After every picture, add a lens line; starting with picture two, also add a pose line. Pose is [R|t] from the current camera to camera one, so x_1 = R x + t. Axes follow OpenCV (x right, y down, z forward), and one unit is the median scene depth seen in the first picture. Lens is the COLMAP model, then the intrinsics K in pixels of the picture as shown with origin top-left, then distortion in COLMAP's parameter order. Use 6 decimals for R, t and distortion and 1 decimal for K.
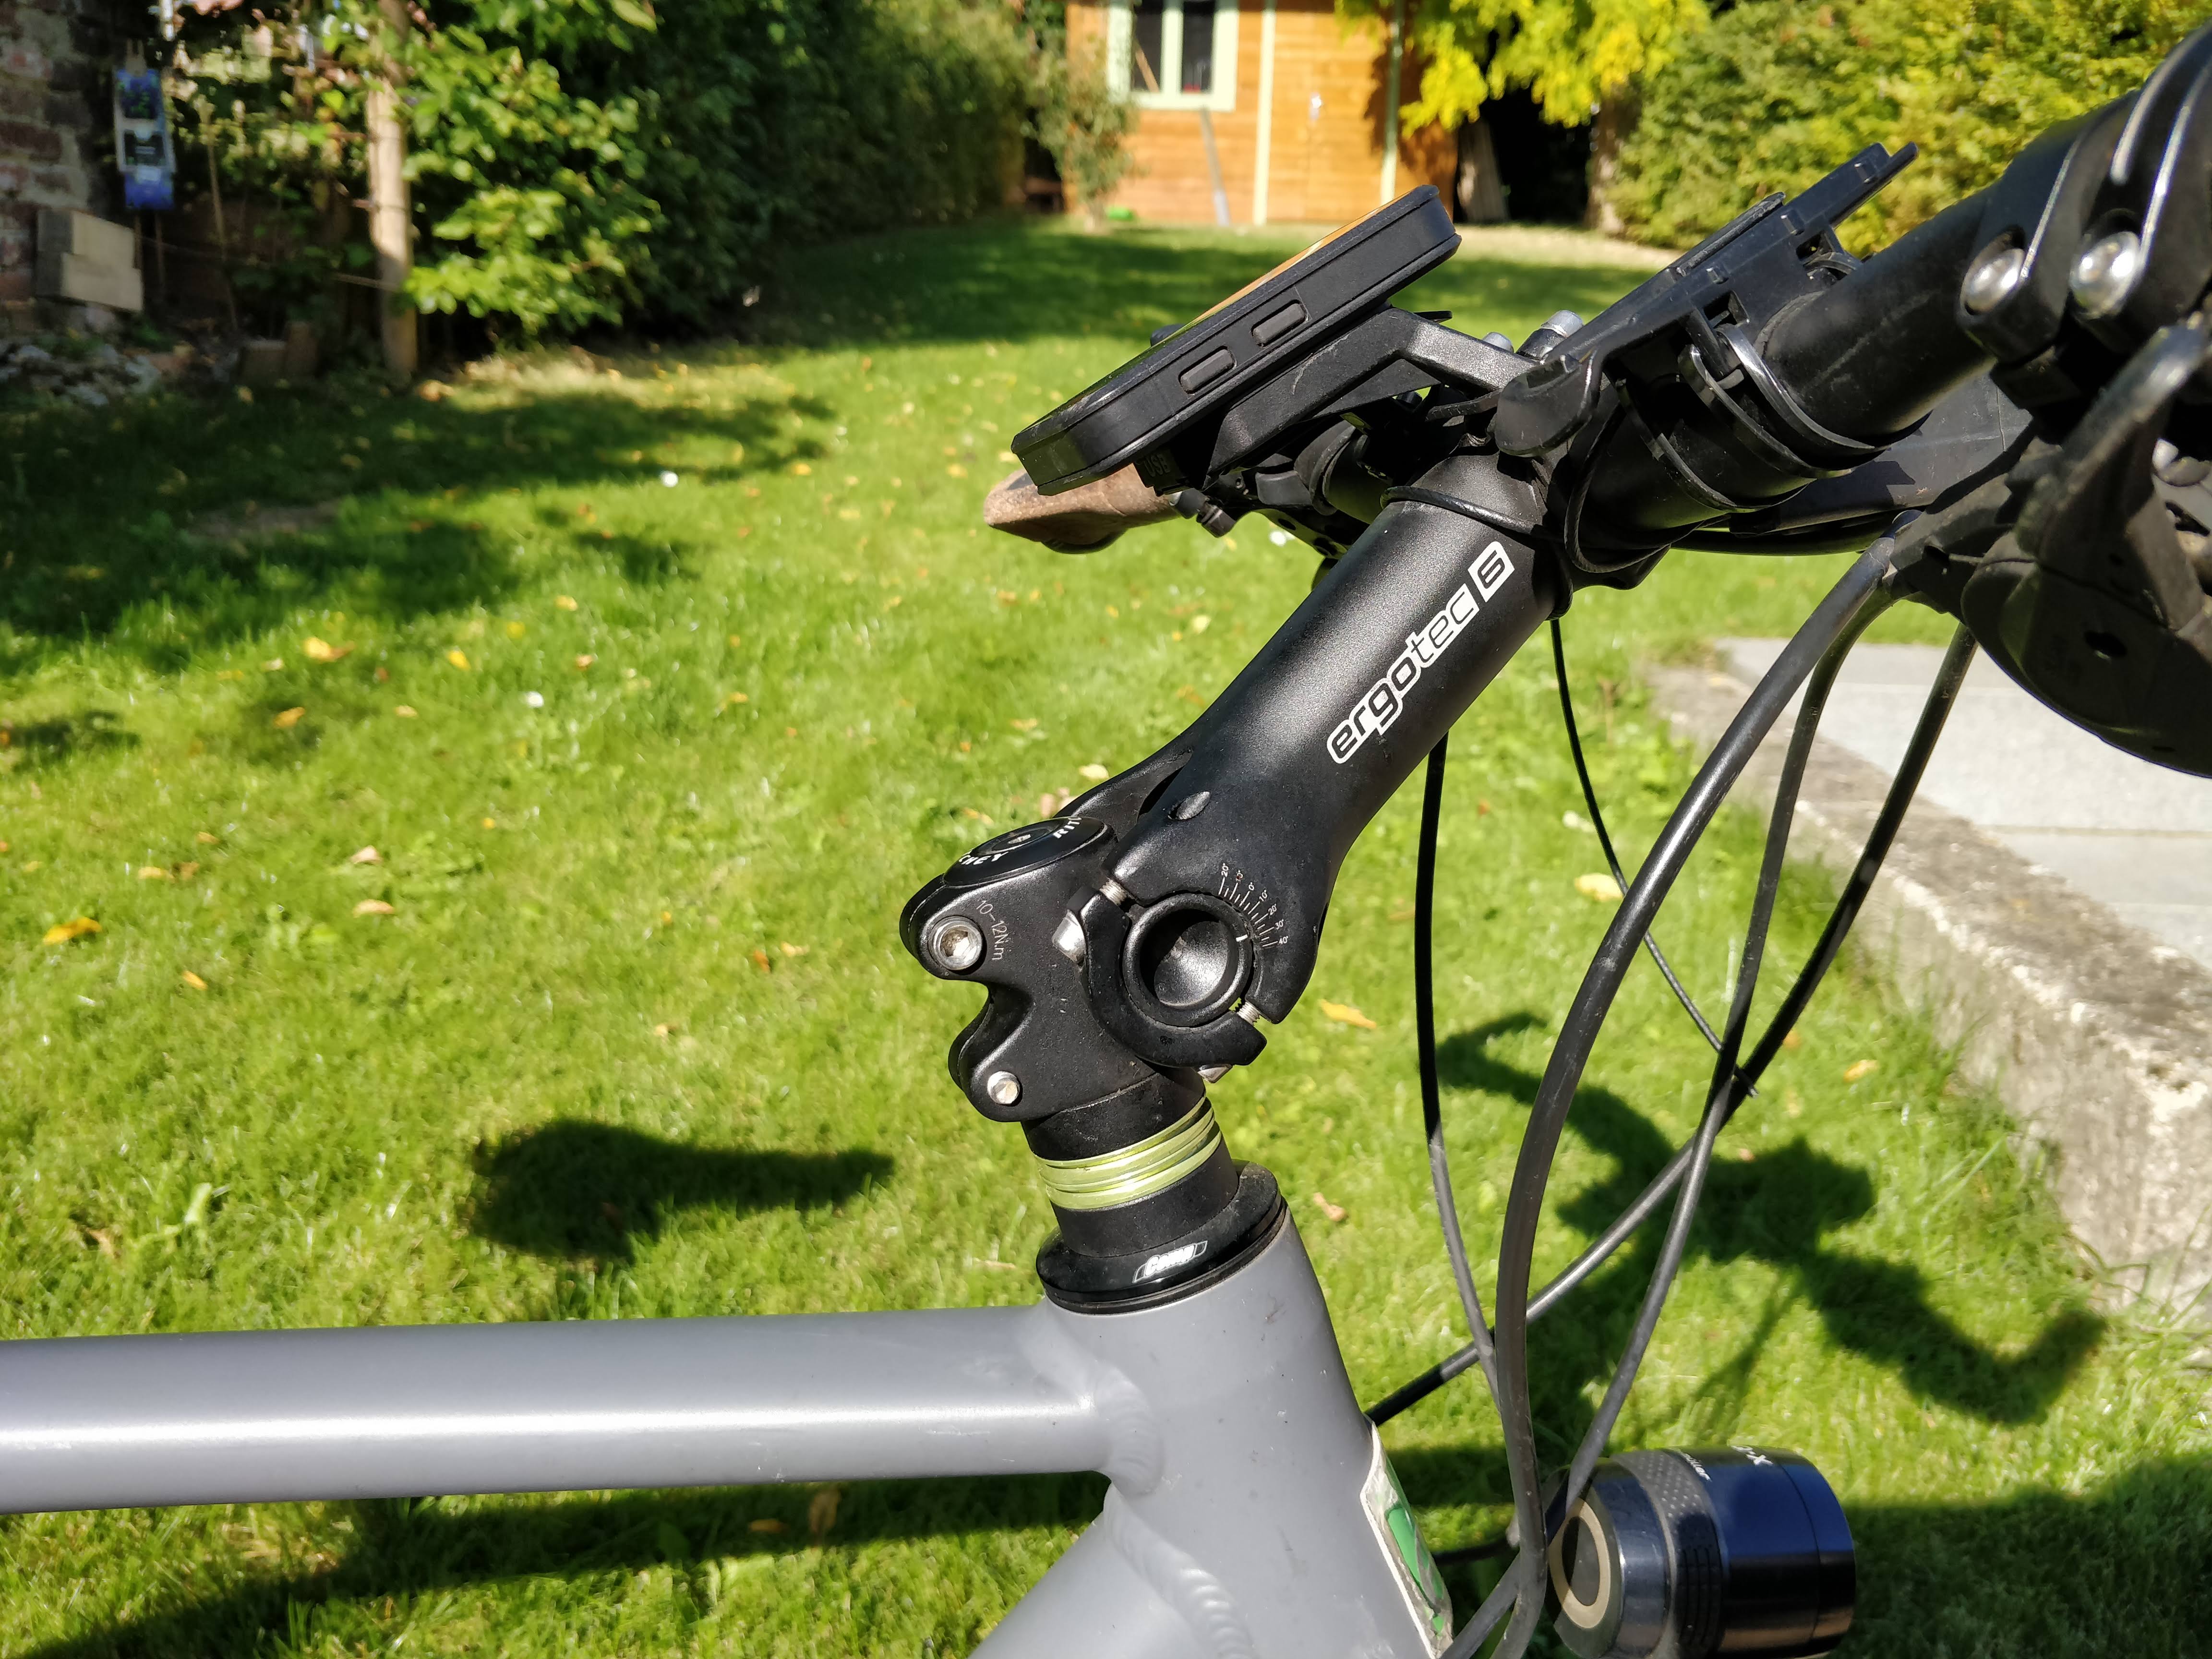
lens RADIAL K [[1801.4, 0, 1118.6], [0, 1801.4, 770.9], [0, 0, 1]] dist [-0.003489, -0.010121]
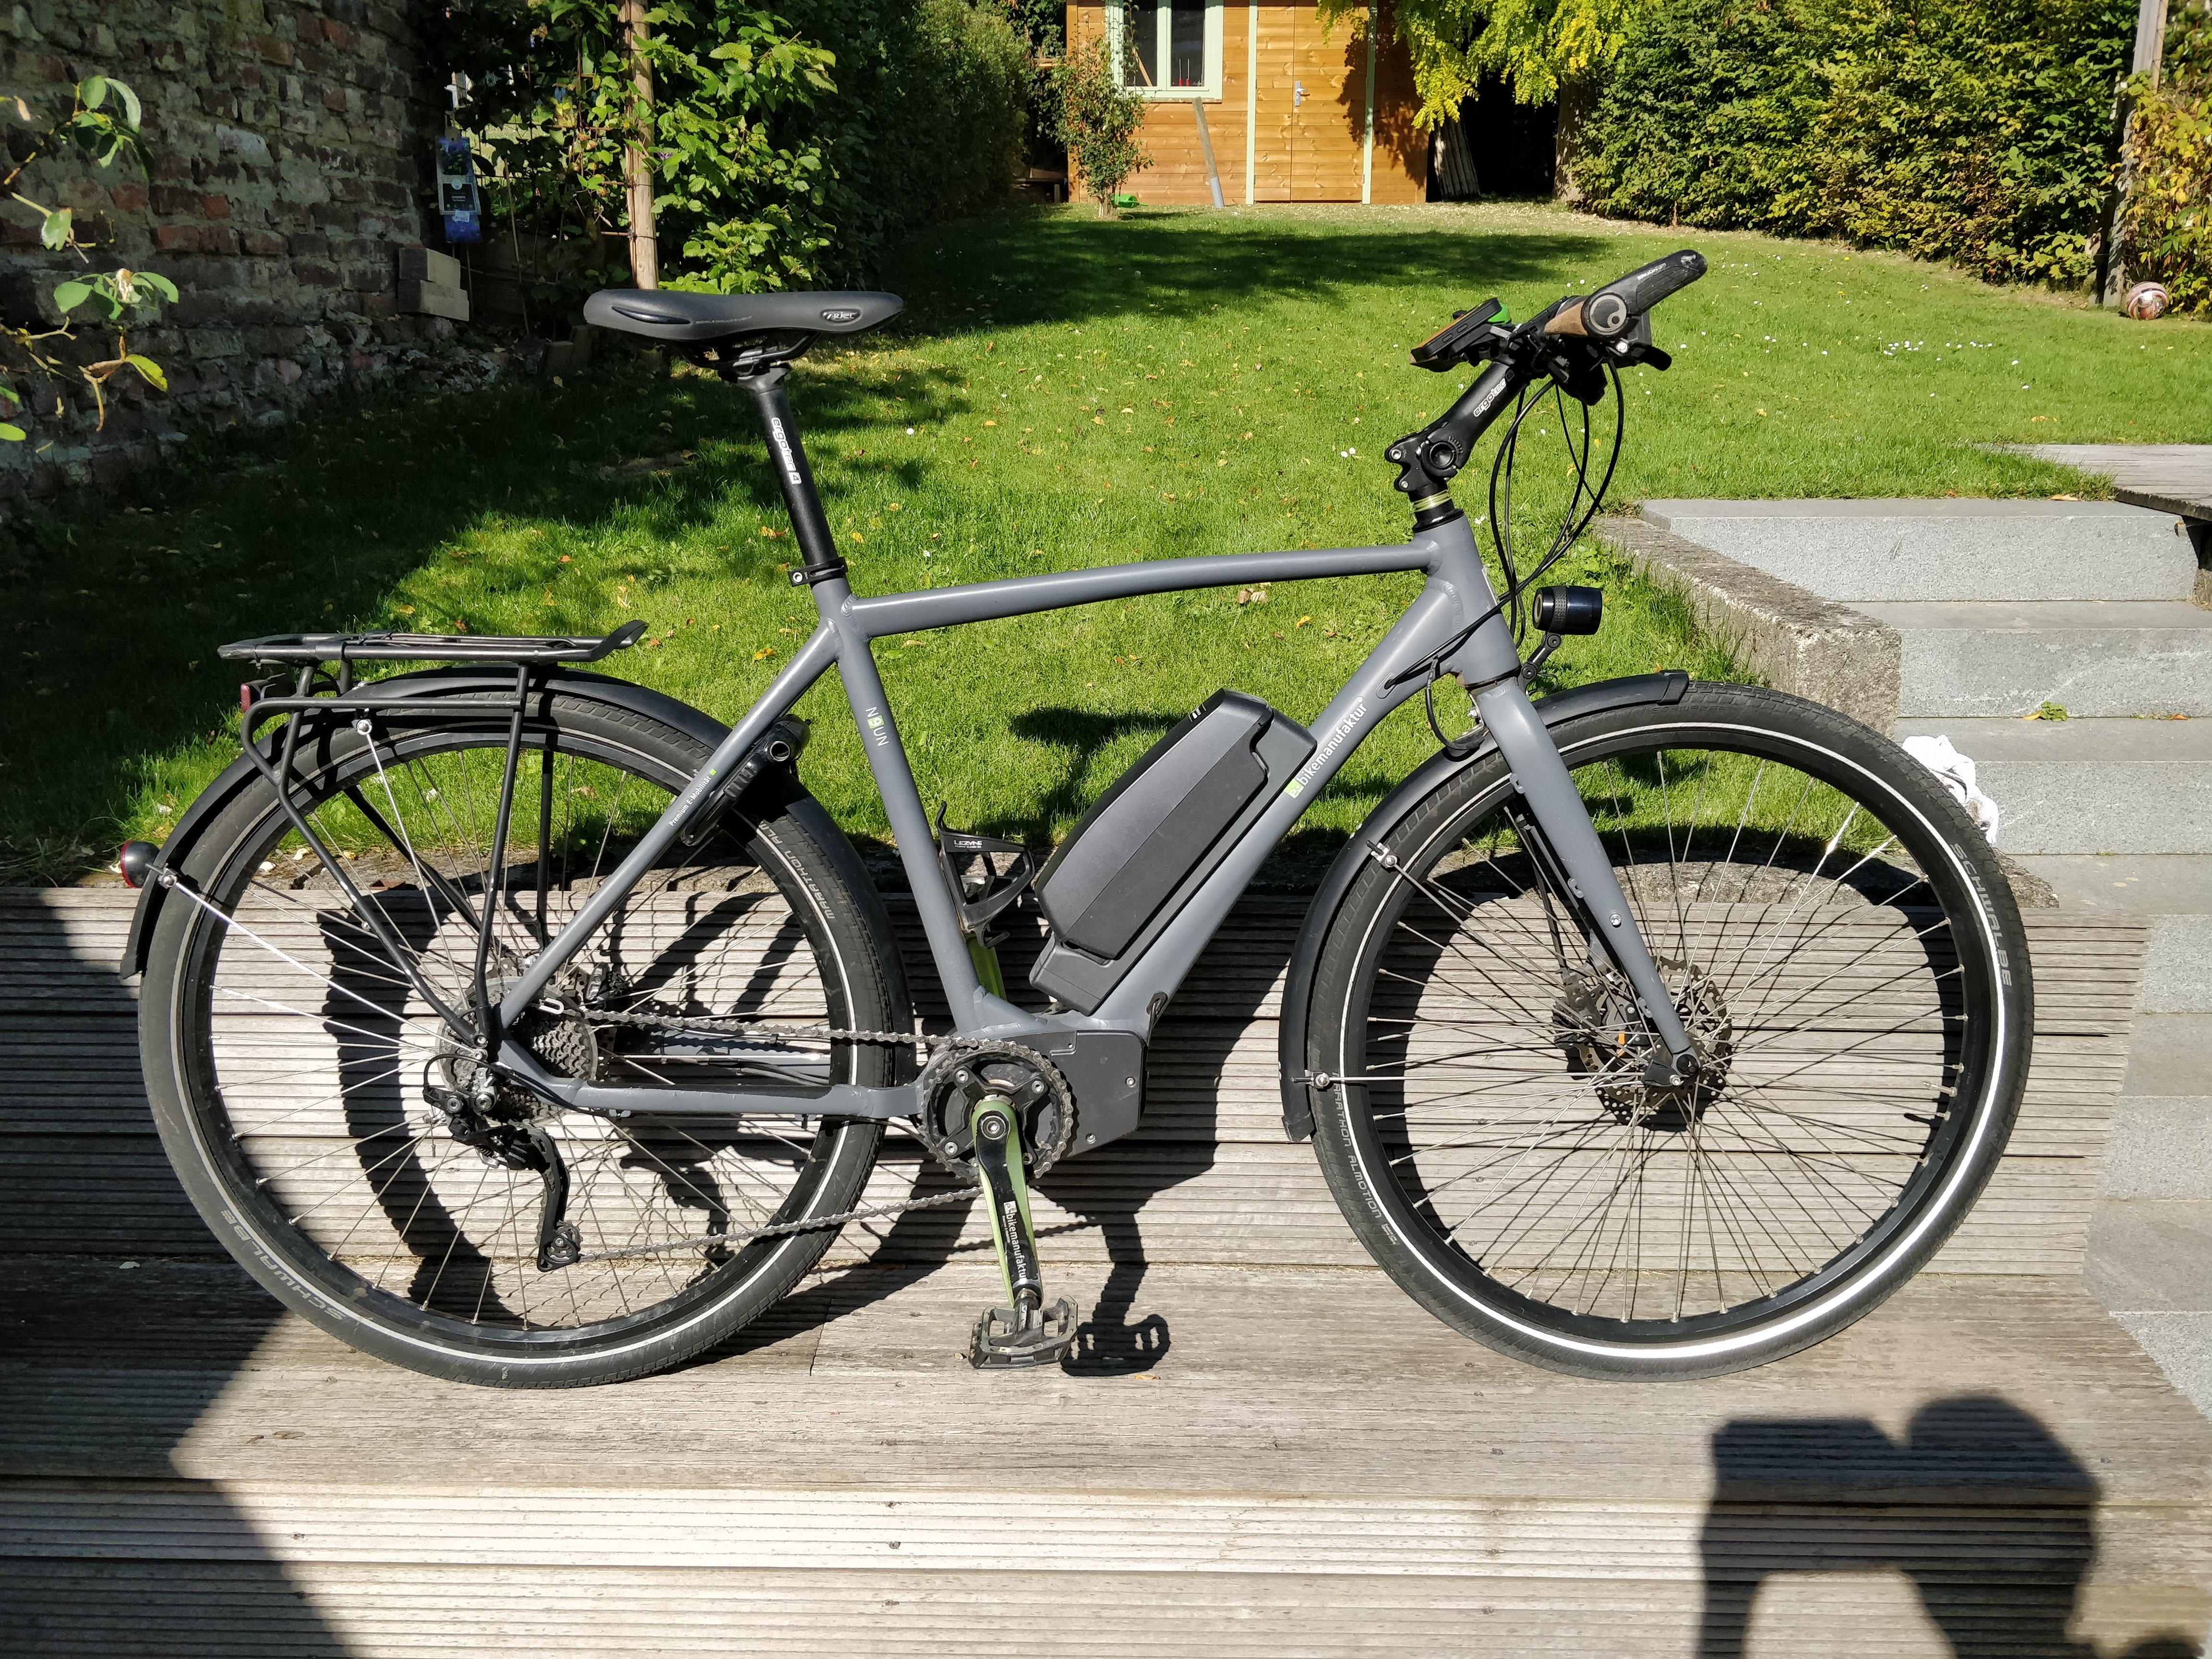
lens RADIAL K [[1835.6, 0, 1106.0], [0, 1835.6, 829.5], [0, 0, 1]] dist [0.019868, -0.043707]
pose [[0.999452, -0.032585, 0.005868, -0.037333], [0.032344, 0.998780, 0.037317, 0.035867], [-0.007076, -0.037106, 0.999286, -0.159868]]
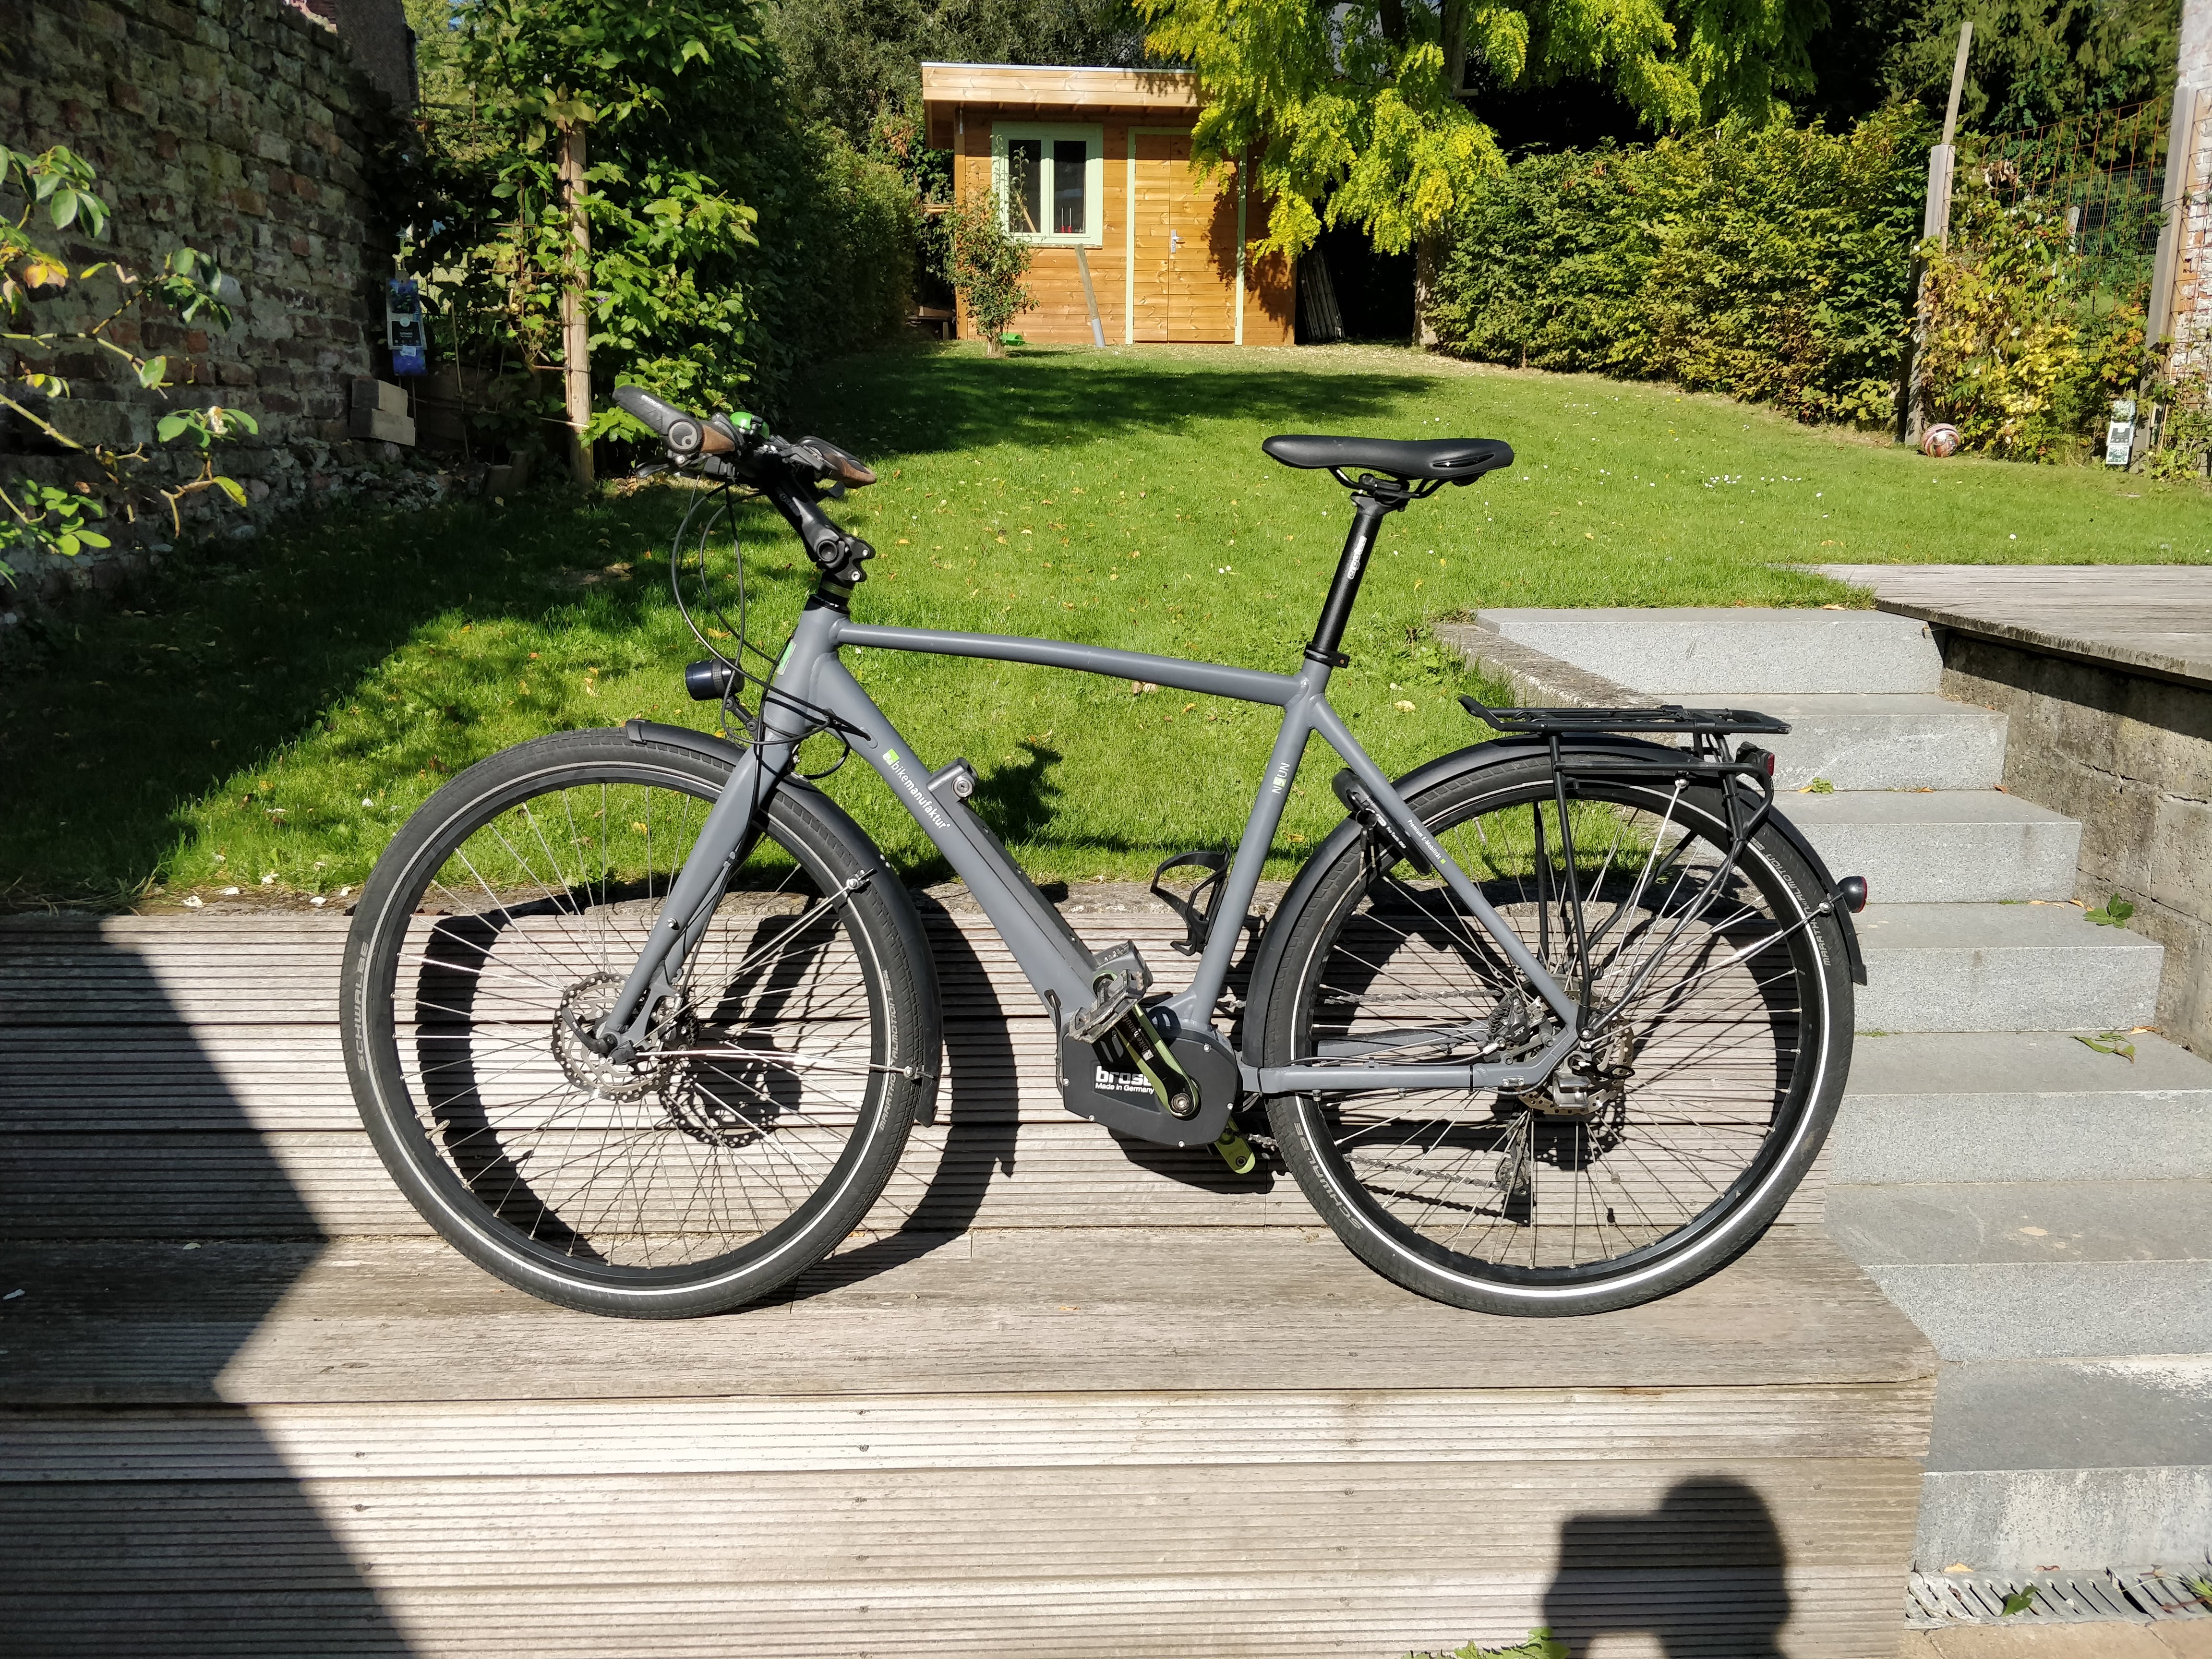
lens RADIAL K [[1835.6, 0, 1106.0], [0, 1835.6, 829.5], [0, 0, 1]] dist [0.019868, -0.043707]
pose [[0.996743, -0.036122, 0.072104, -0.044466], [0.038100, 0.998929, -0.026250, 0.046629], [-0.071079, 0.028912, 0.997052, -0.209804]]
